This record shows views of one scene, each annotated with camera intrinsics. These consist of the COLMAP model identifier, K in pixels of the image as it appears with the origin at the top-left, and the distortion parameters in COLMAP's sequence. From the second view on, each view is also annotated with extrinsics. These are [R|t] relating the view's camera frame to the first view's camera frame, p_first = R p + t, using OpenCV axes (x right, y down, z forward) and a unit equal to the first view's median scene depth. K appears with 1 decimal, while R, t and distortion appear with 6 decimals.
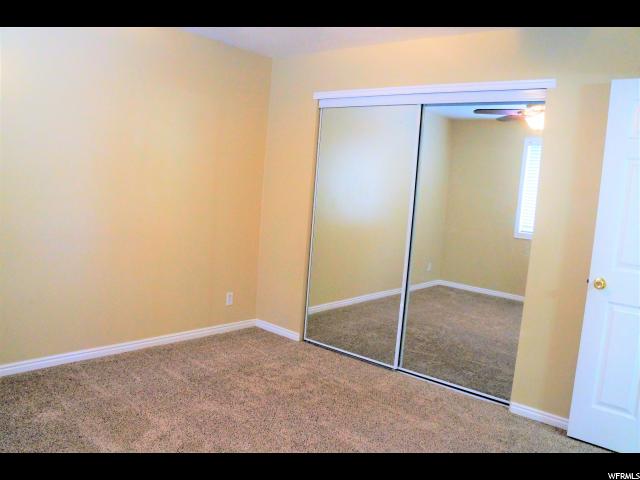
lens RADIAL K [[517.4, 0, 319.2], [0, 517.4, 235.7], [0, 0, 1]] dist [-0.175317, 0.134809]
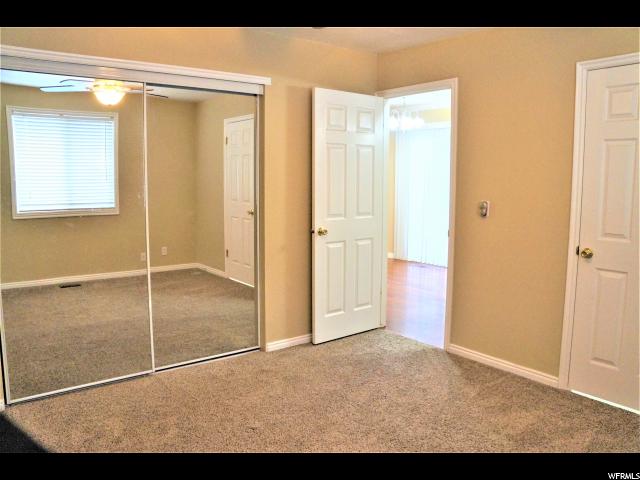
lens RADIAL K [[517.4, 0, 319.2], [0, 517.4, 235.7], [0, 0, 1]] dist [-0.175317, 0.134809]
pose [[0.217535, -0.197410, 0.955881, -0.727075], [0.109640, 0.978077, 0.177043, -0.131254], [-0.969875, 0.066289, 0.234410, 0.564240]]
